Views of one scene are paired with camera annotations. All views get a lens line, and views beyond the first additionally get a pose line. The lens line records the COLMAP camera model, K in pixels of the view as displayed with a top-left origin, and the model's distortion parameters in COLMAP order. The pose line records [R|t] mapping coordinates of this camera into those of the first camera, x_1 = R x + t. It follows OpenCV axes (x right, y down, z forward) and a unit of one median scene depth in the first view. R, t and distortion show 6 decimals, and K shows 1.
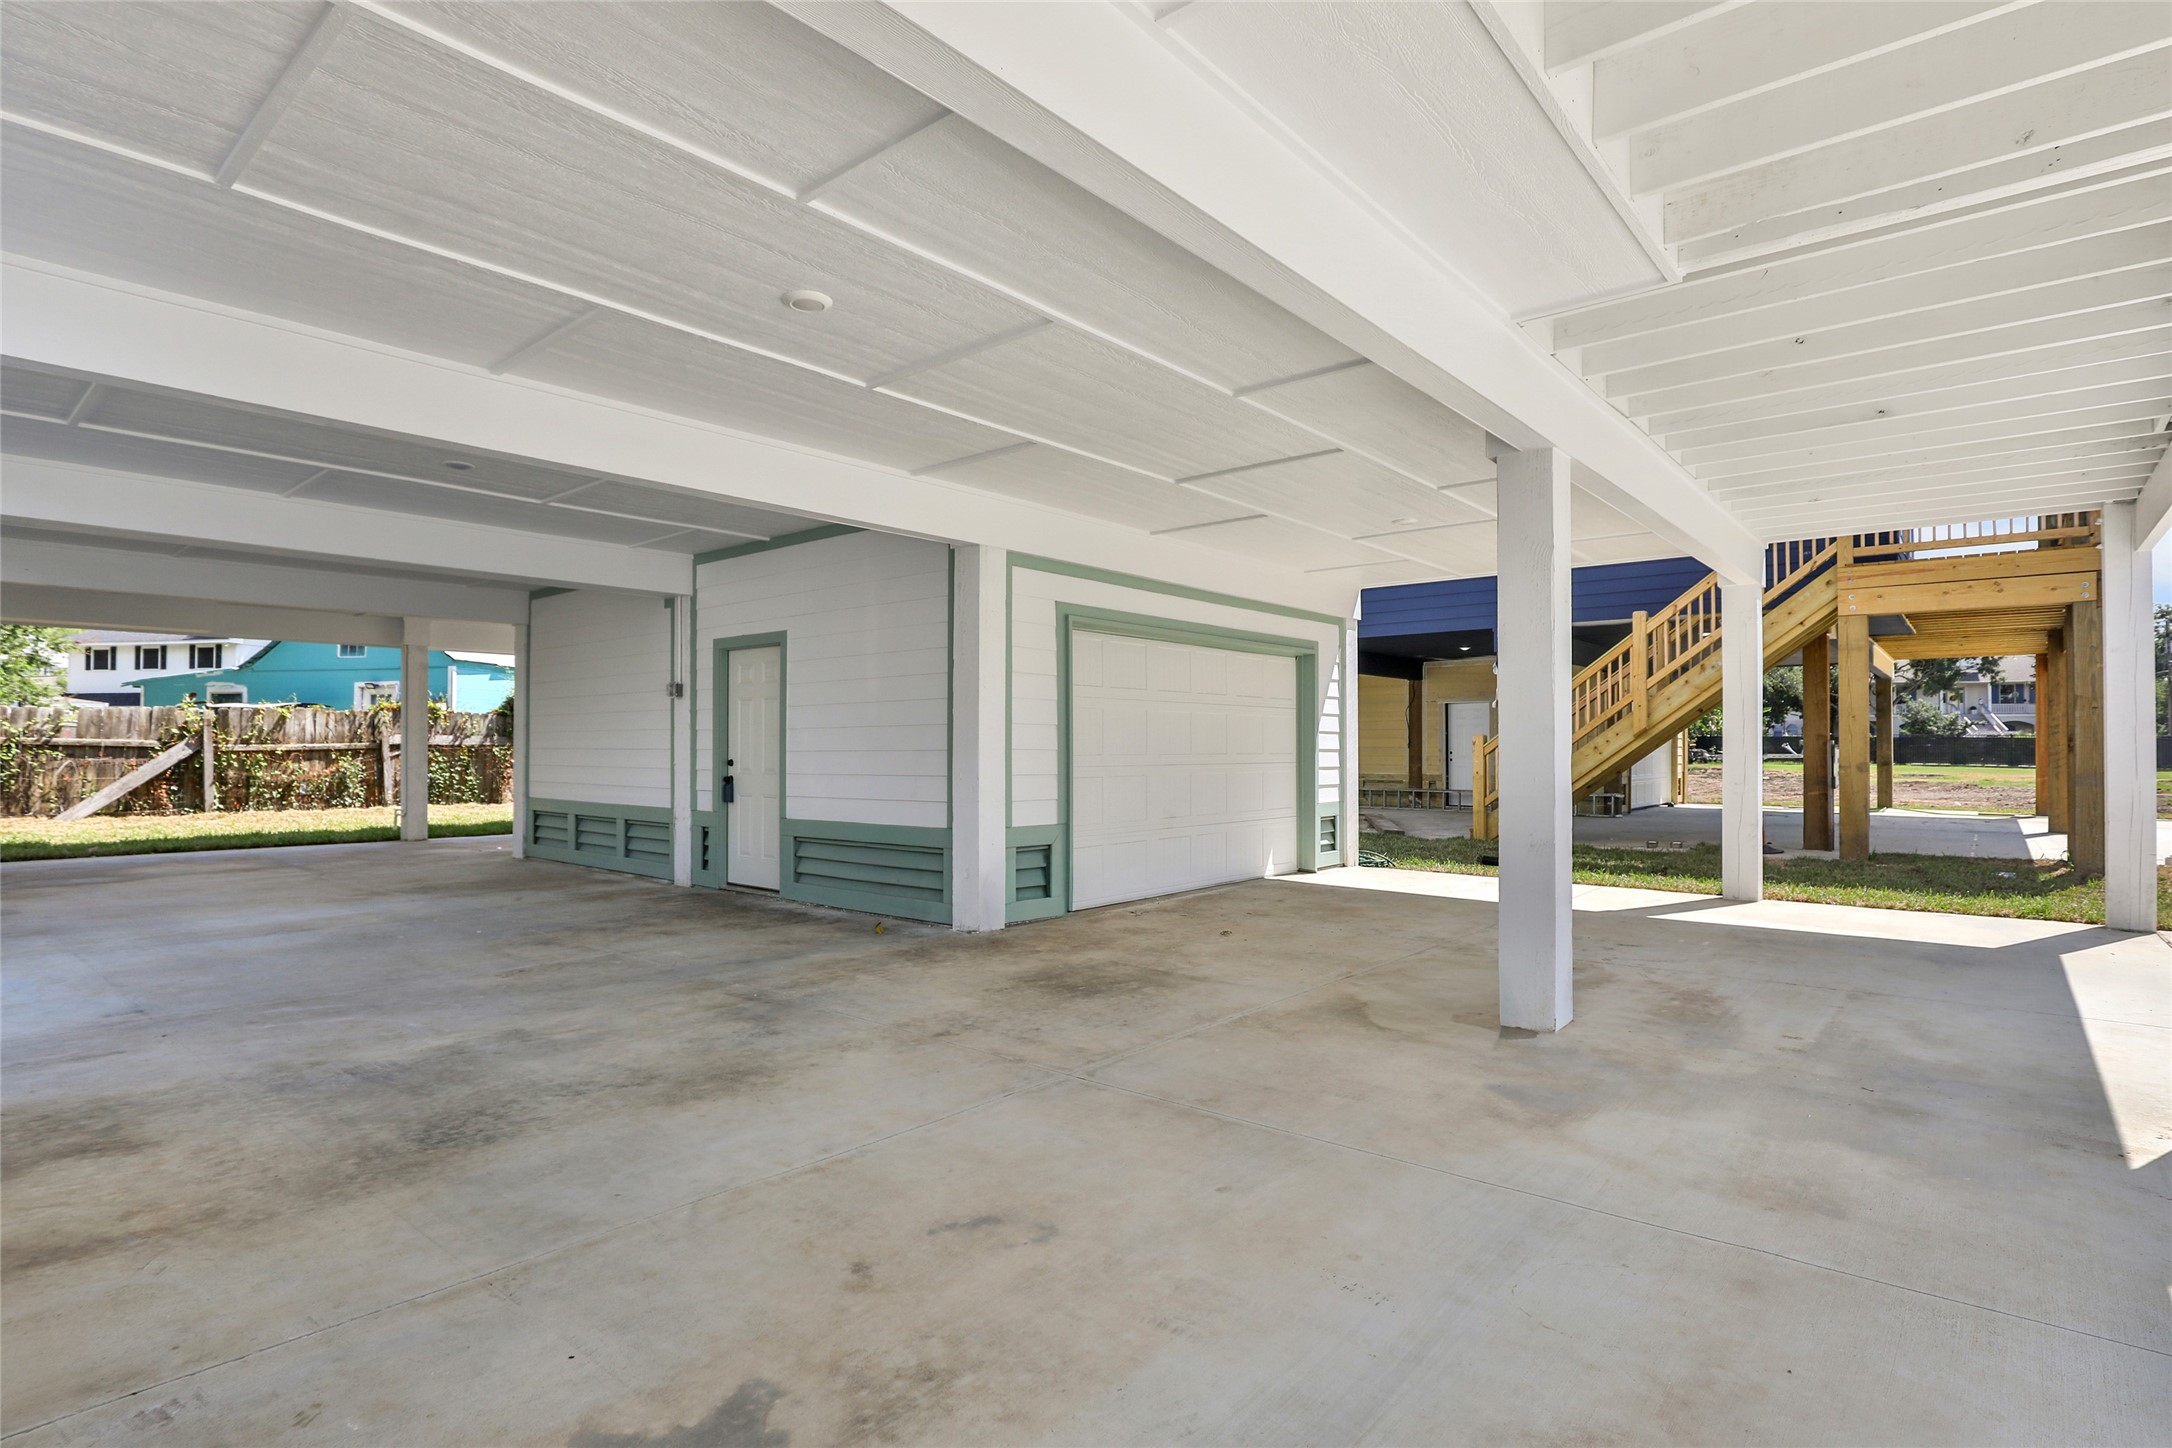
lens RADIAL K [[1087.0, 0, 998.8], [0, 1087.0, 748.1], [0, 0, 1]] dist [-0.015505, 0.000234]
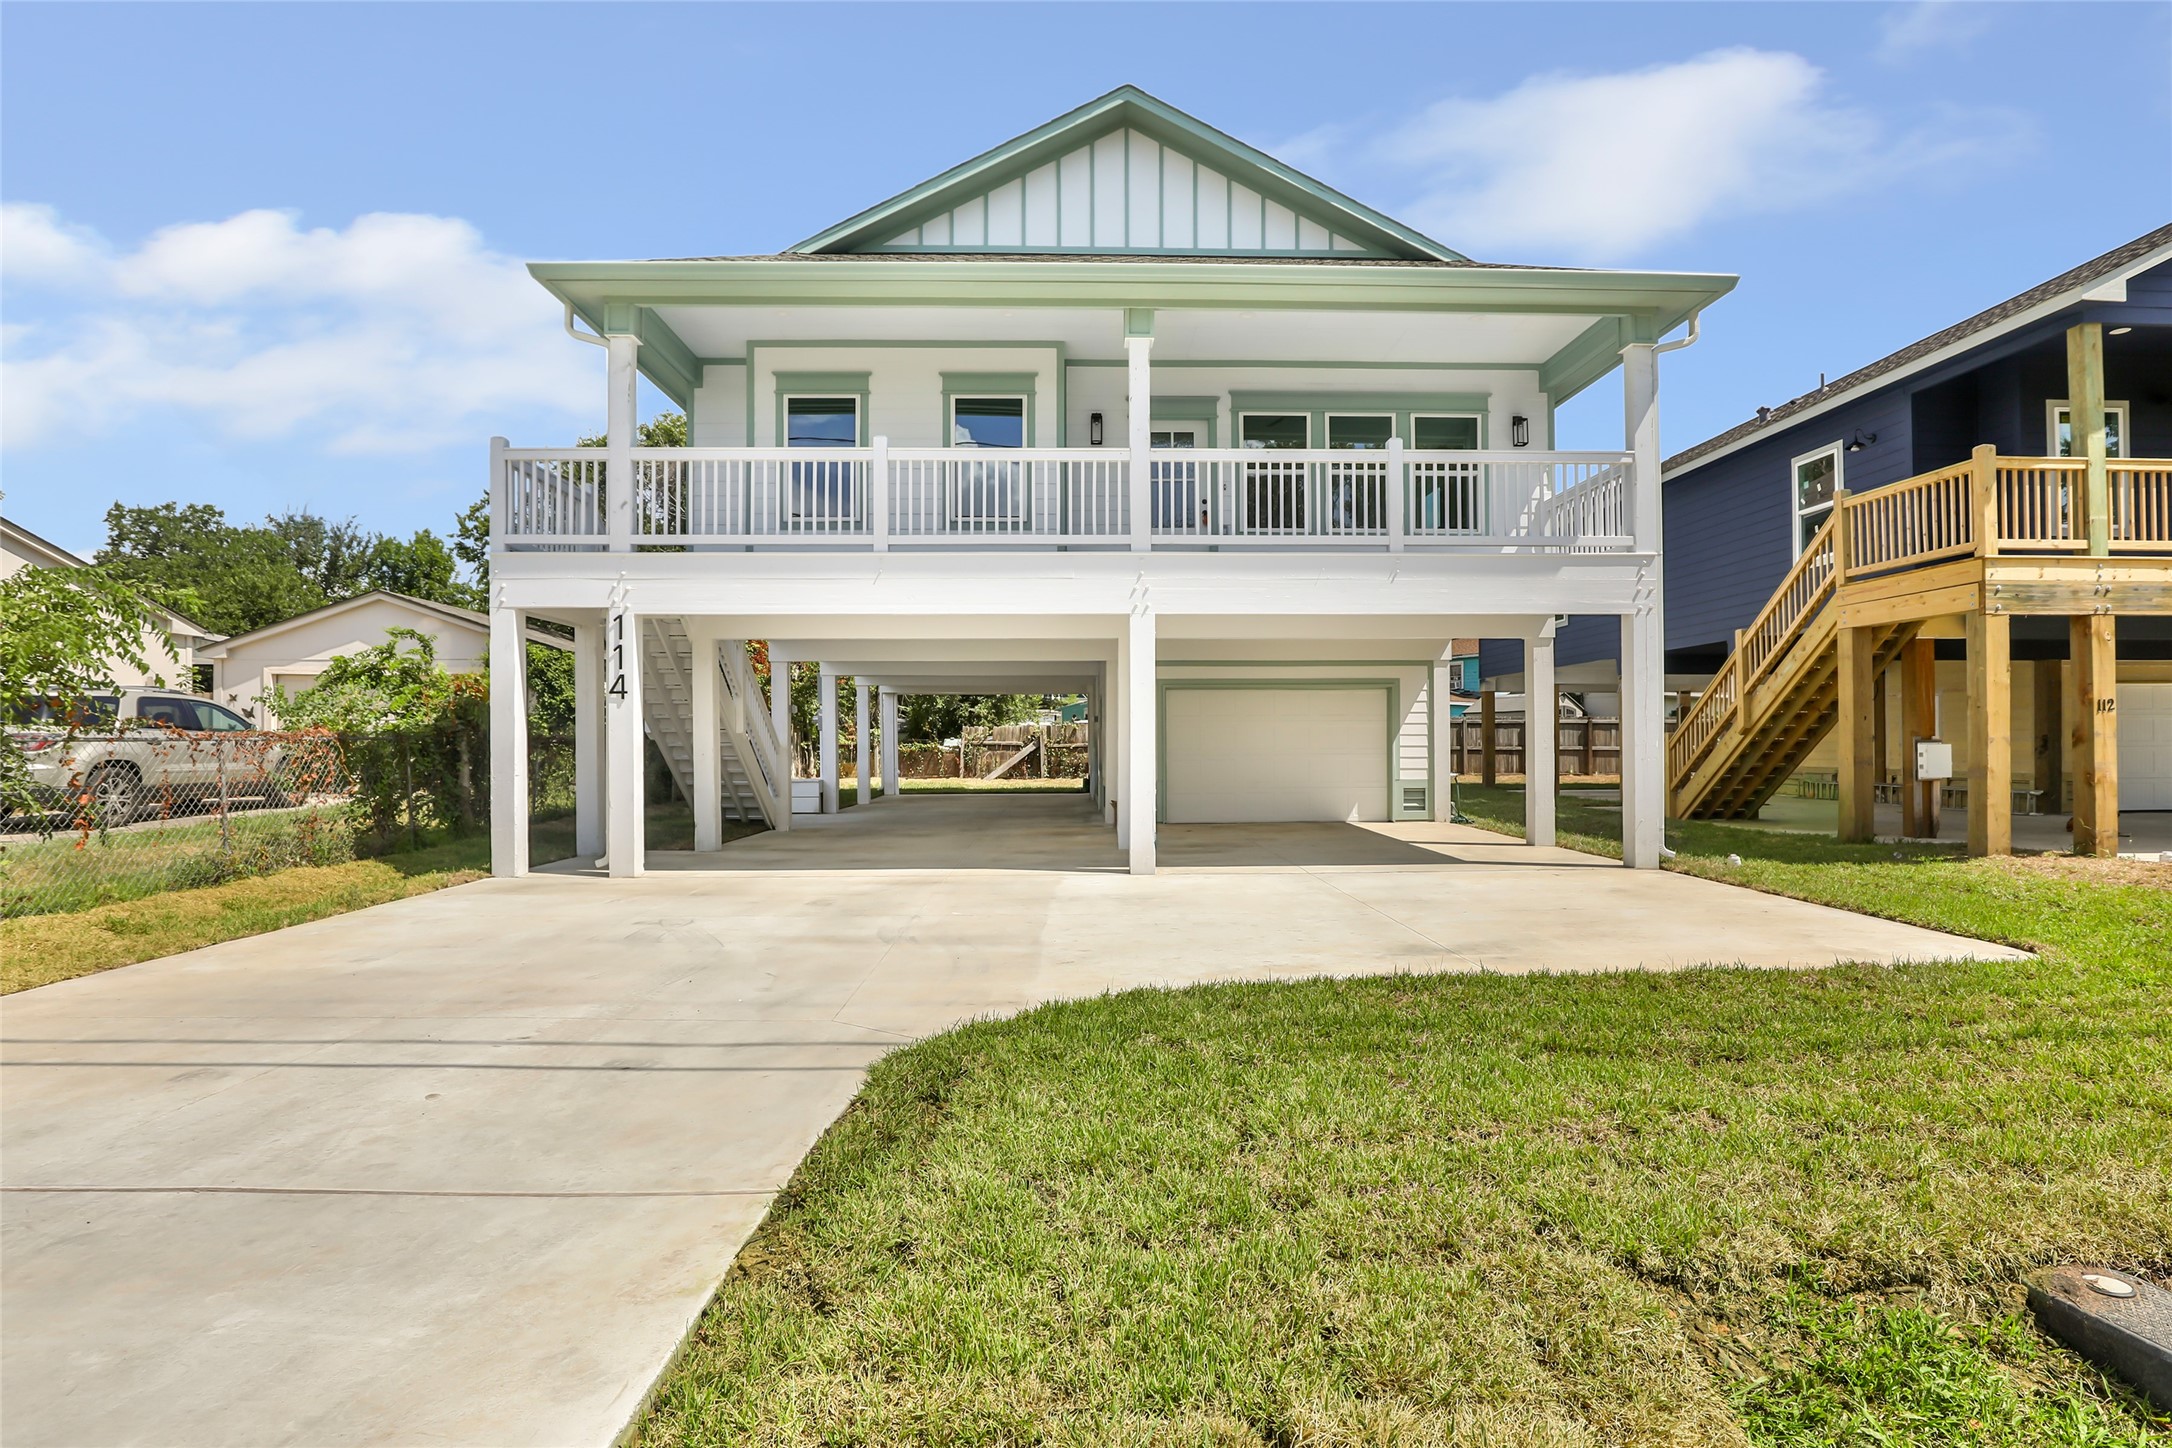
lens RADIAL K [[1131.0, 0, 1137.9], [0, 1131.0, 746.7], [0, 0, 1]] dist [-0.005467, -0.000478]
pose [[0.695511, -0.001730, -0.718514, 1.027583], [0.004628, 0.999987, 0.002071, -0.001880], [0.718501, -0.004766, 0.695510, -0.368976]]
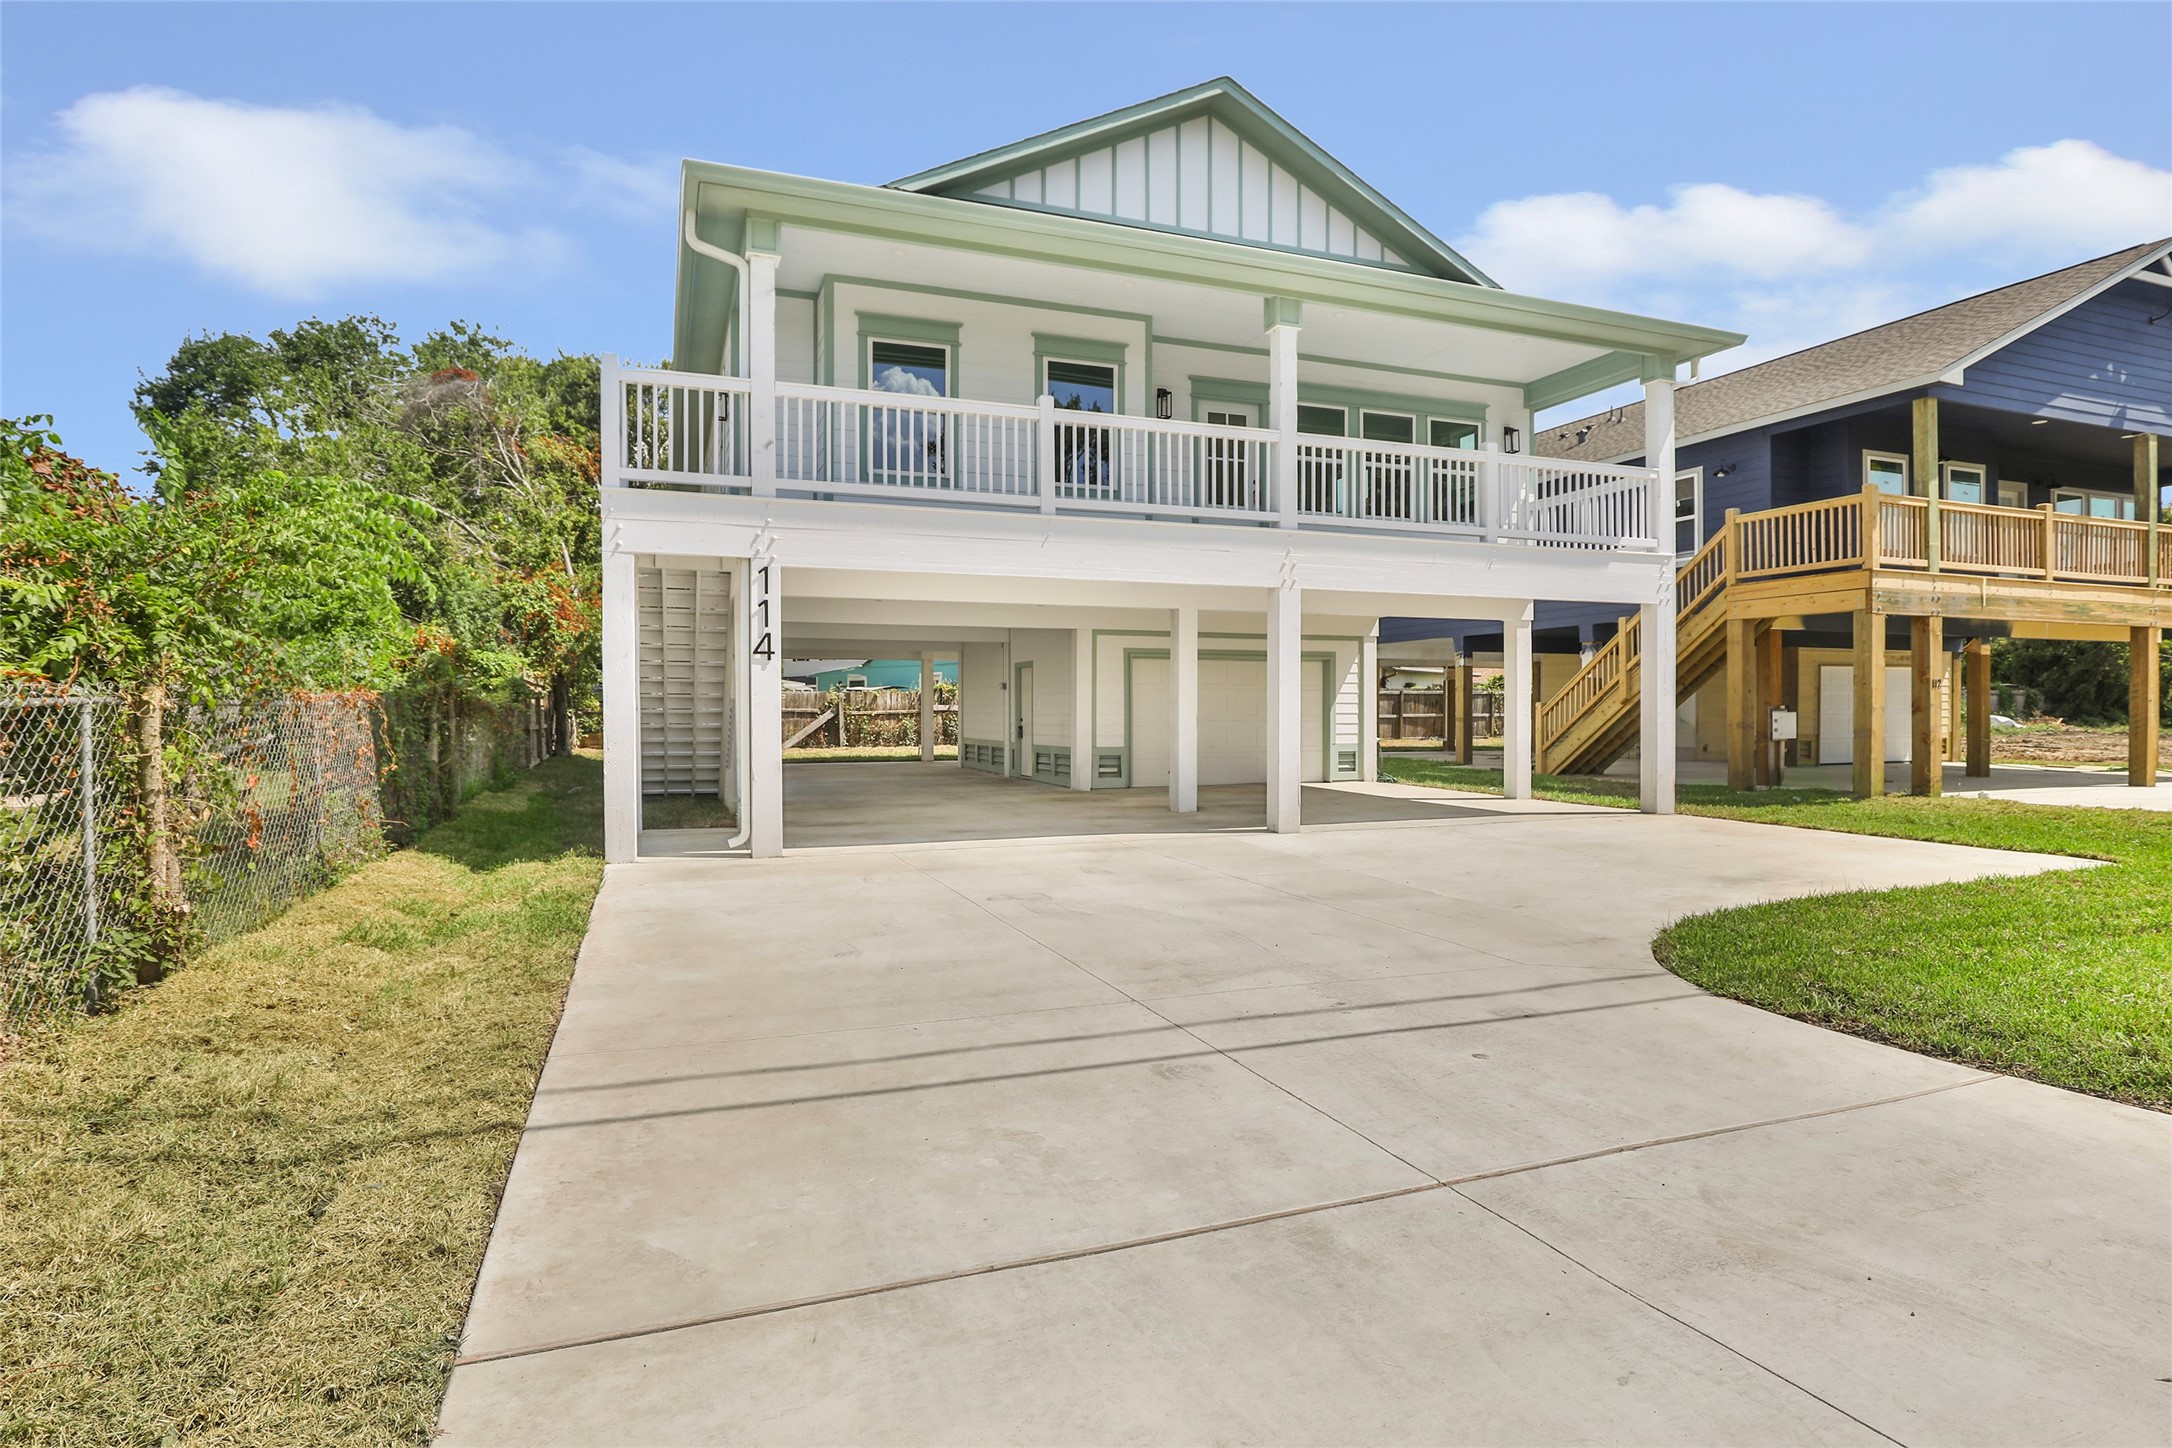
lens RADIAL K [[1140.3, 0, 1086.0], [0, 1140.3, 724.0], [0, 0, 1]] dist [-0.000660, -0.000206]
pose [[0.896043, 0.002520, -0.443959, 0.630828], [0.002669, 0.999935, 0.011063, -0.001965], [0.443959, -0.011098, 0.895979, -0.703609]]
